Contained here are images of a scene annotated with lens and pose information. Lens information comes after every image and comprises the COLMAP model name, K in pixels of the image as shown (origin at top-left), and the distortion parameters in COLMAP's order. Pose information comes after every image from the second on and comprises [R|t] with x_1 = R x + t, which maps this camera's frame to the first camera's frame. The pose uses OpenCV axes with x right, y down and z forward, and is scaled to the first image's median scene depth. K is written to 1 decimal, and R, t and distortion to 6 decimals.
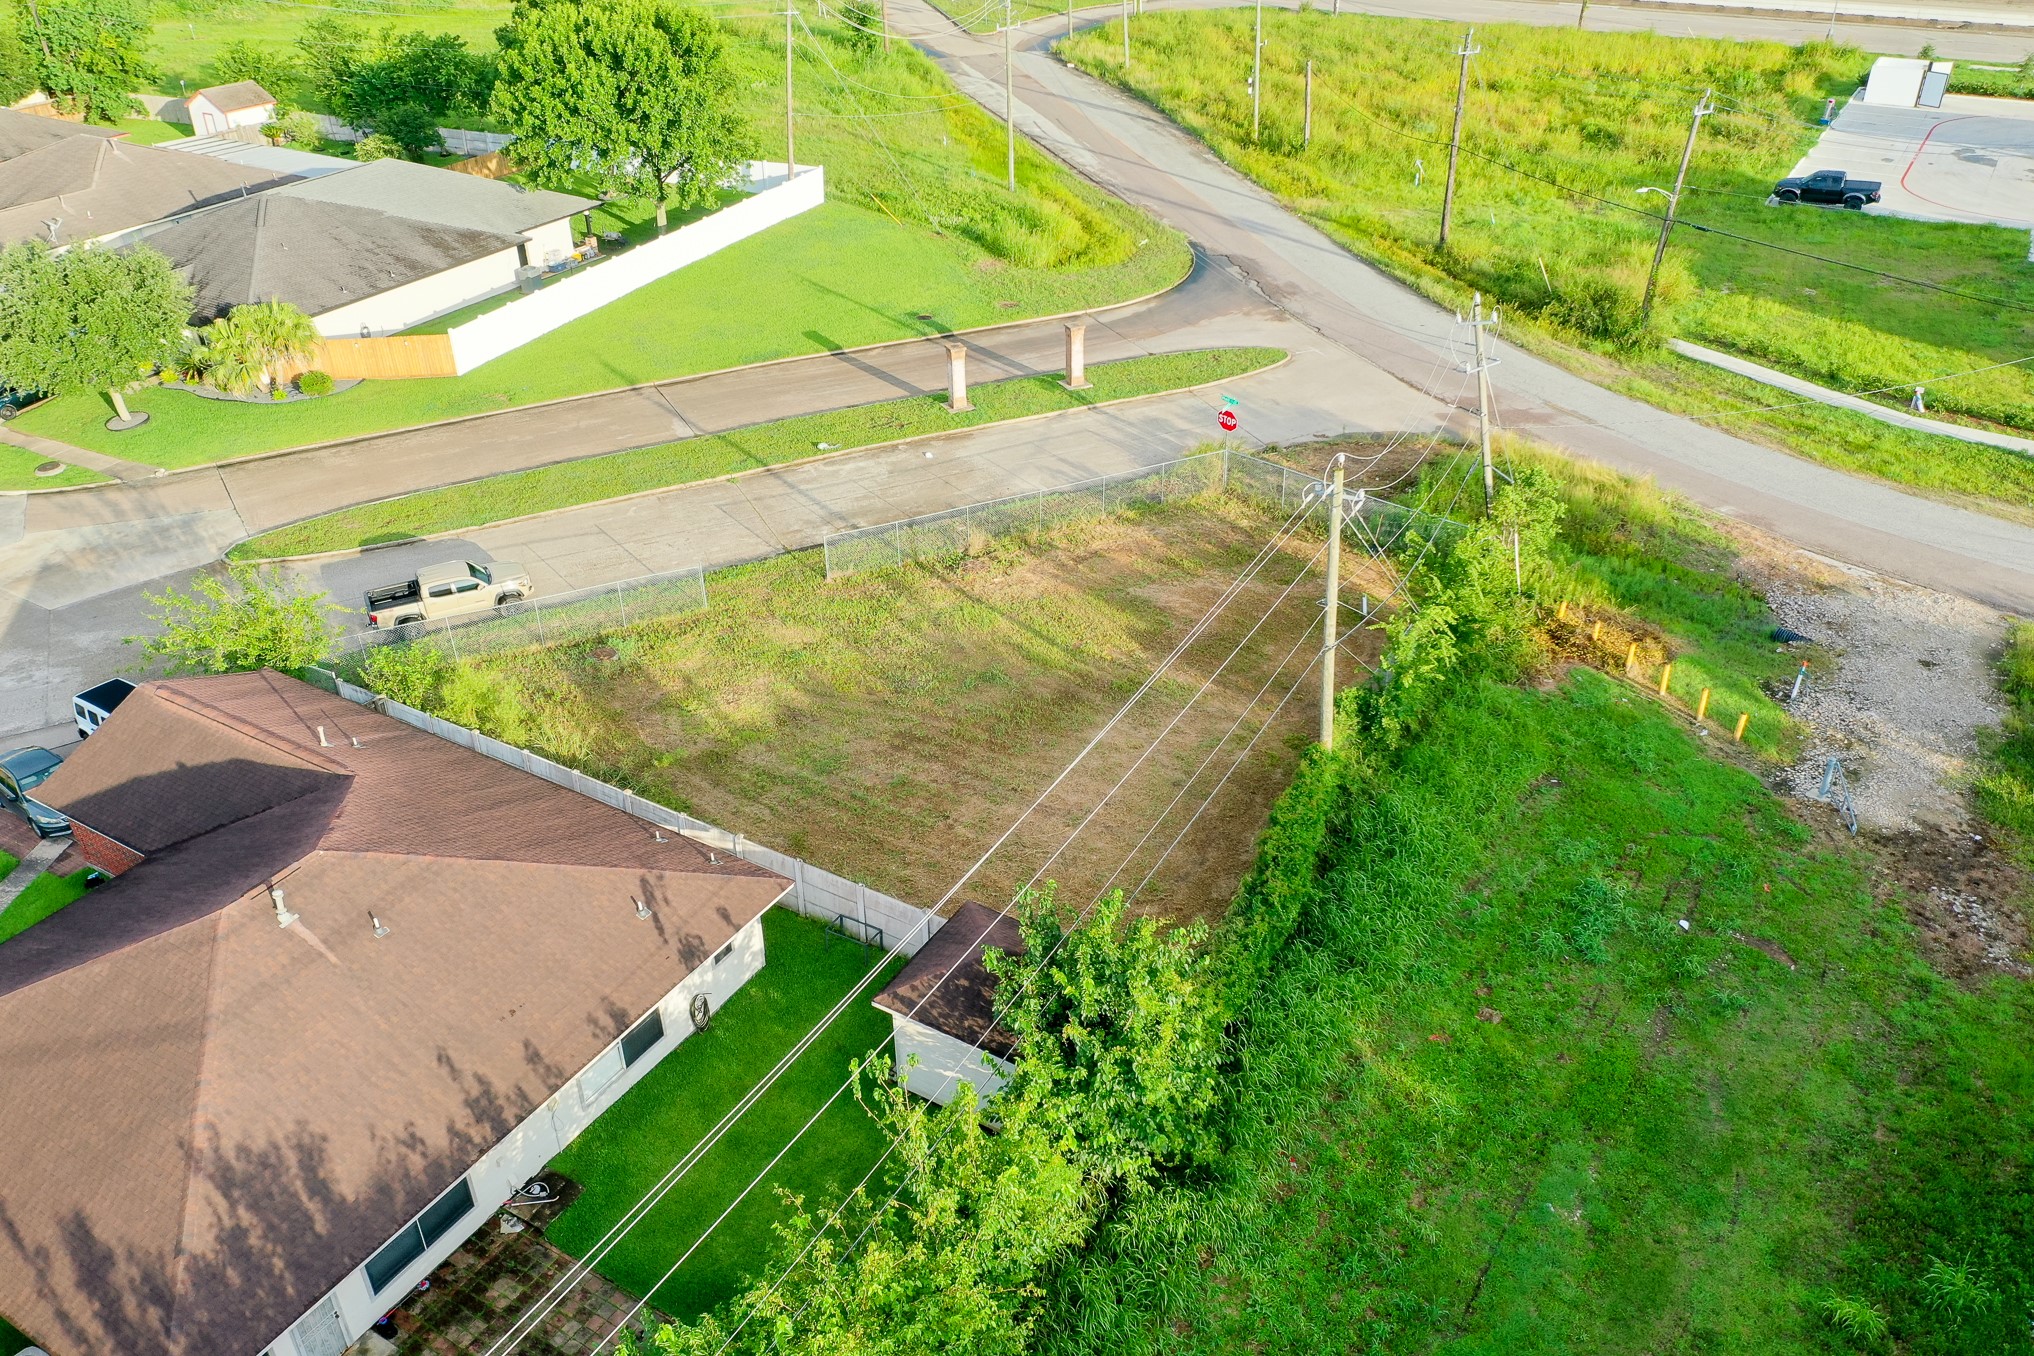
lens RADIAL K [[1603.9, 0, 1014.3], [0, 1603.9, 682.3], [0, 0, 1]] dist [0.010643, 0.001938]
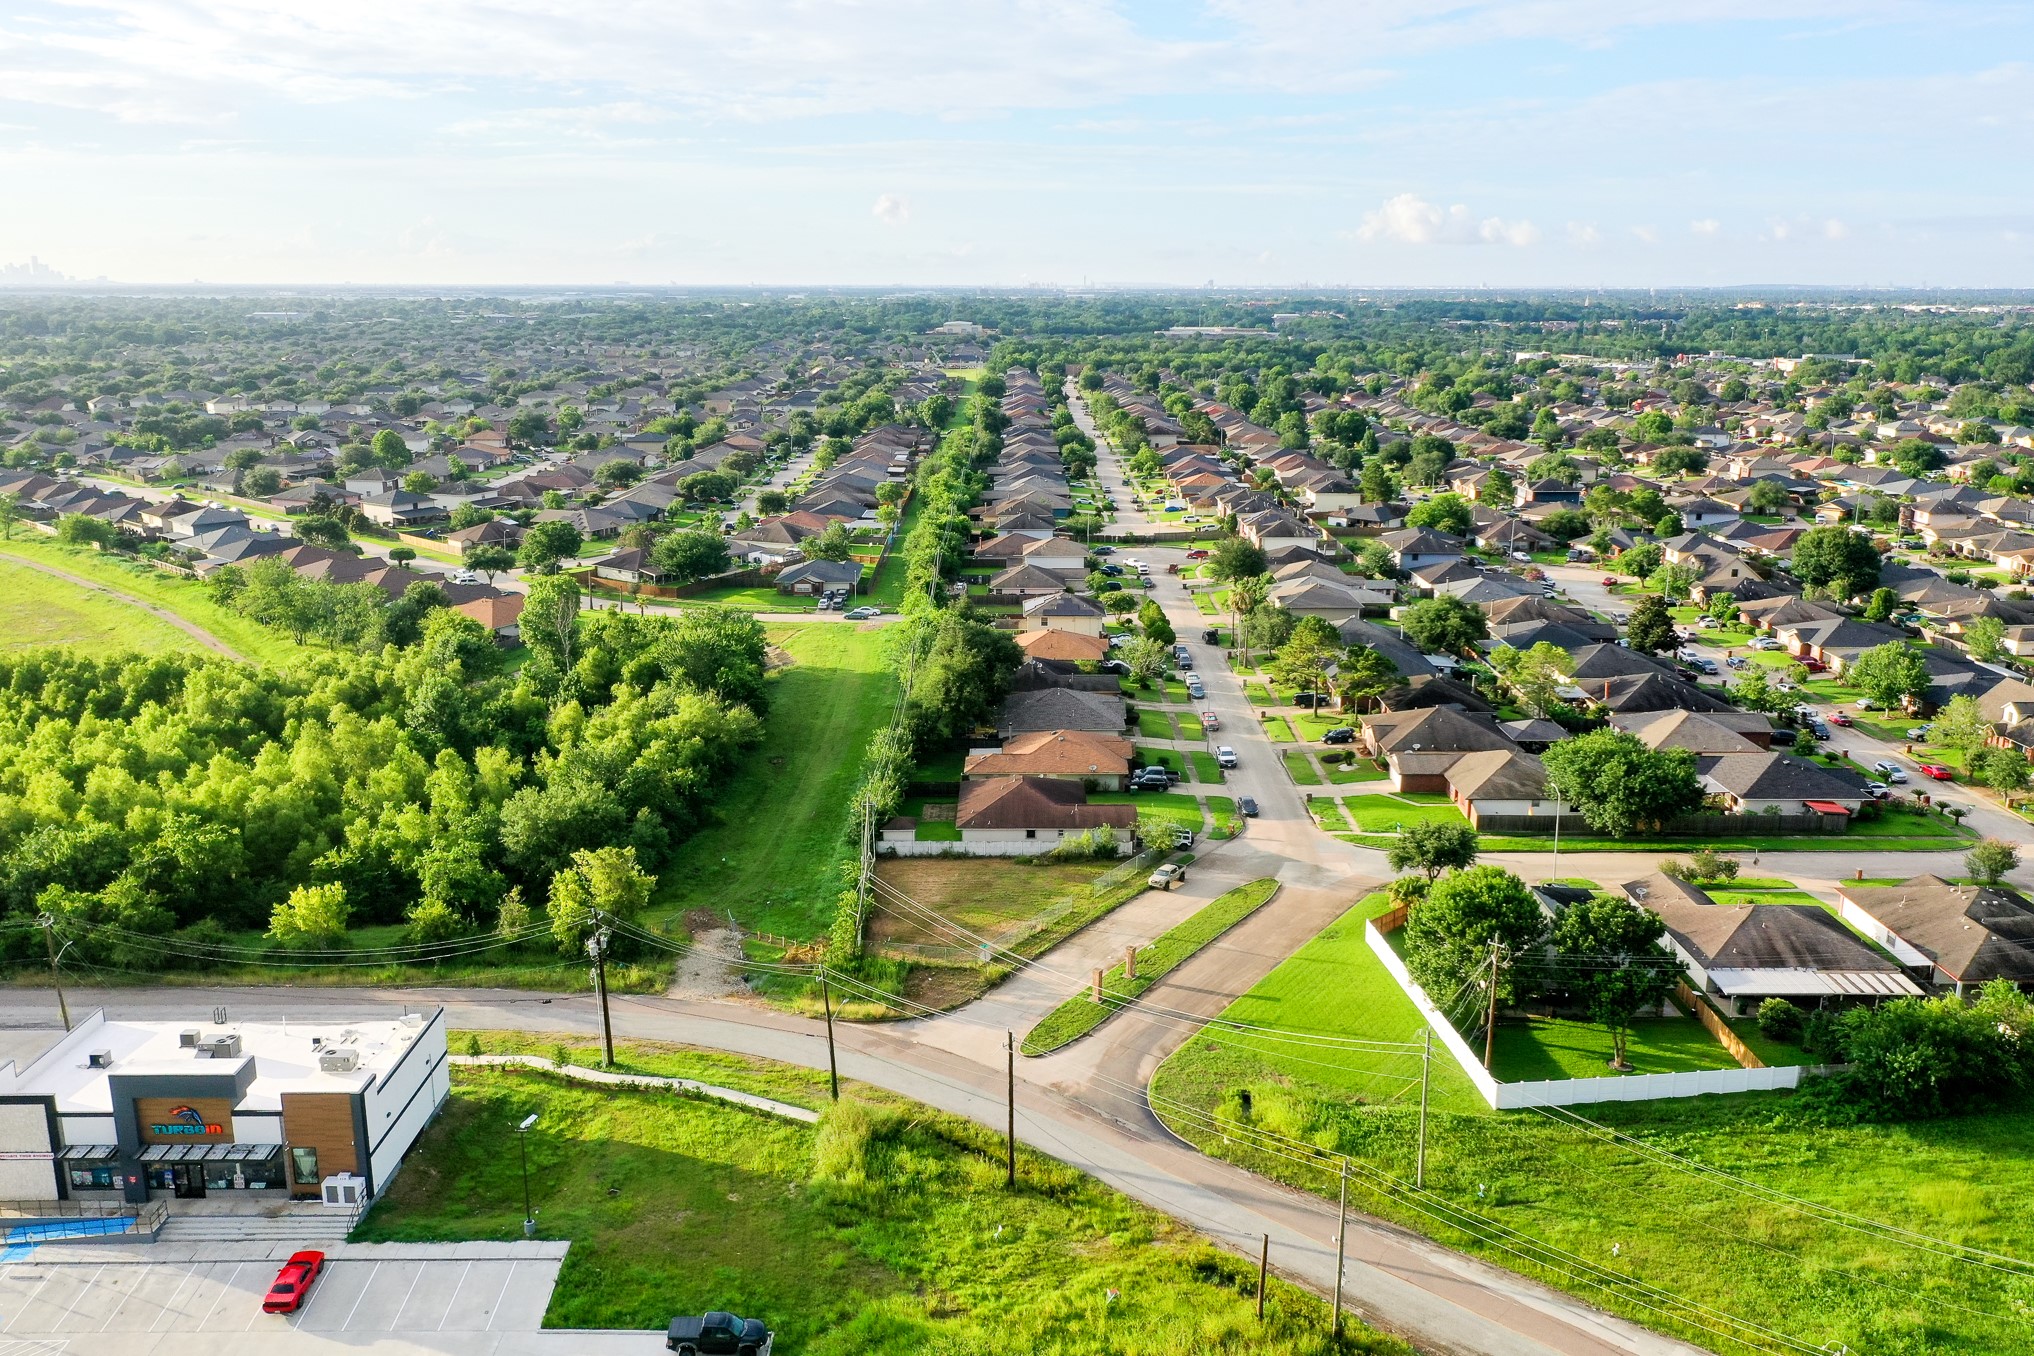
lens RADIAL K [[1620.2, 0, 1016.4], [0, 1620.2, 721.7], [0, 0, 1]] dist [0.005788, 0.000673]
pose [[-0.851208, 0.156223, -0.501038, 1.003528], [-0.265311, 0.695619, 0.667626, -1.628910], [0.452830, 0.701220, -0.550669, 1.740433]]
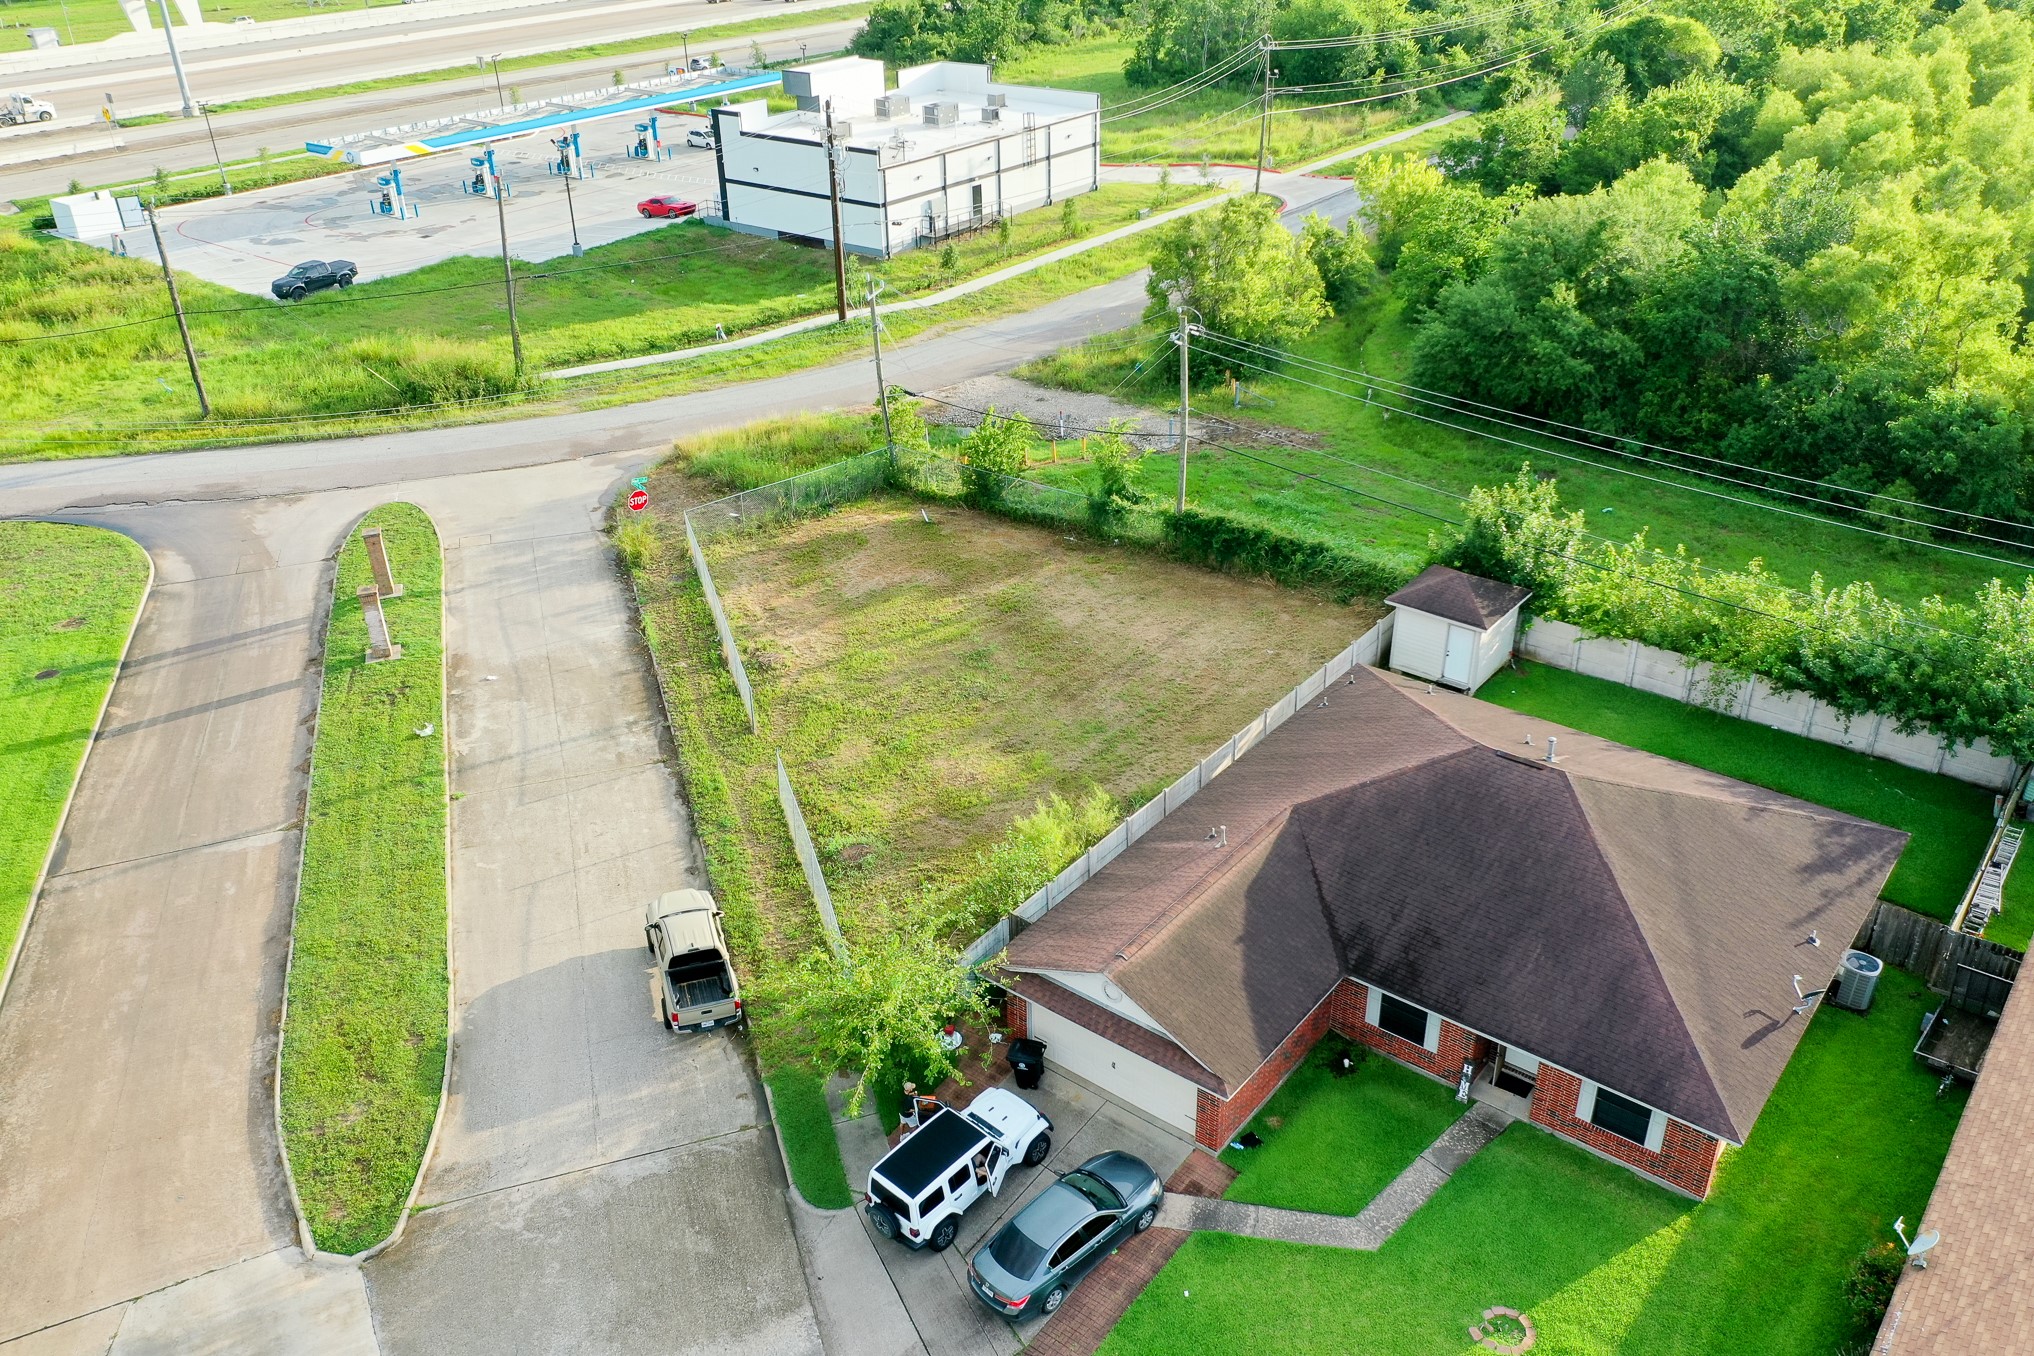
lens RADIAL K [[1603.9, 0, 1014.3], [0, 1603.9, 682.3], [0, 0, 1]] dist [0.010643, 0.001938]
pose [[0.121466, -0.469390, 0.874596, -0.720037], [0.544601, 0.768170, 0.336636, -0.253344], [-0.829853, 0.435416, 0.348937, 0.400984]]
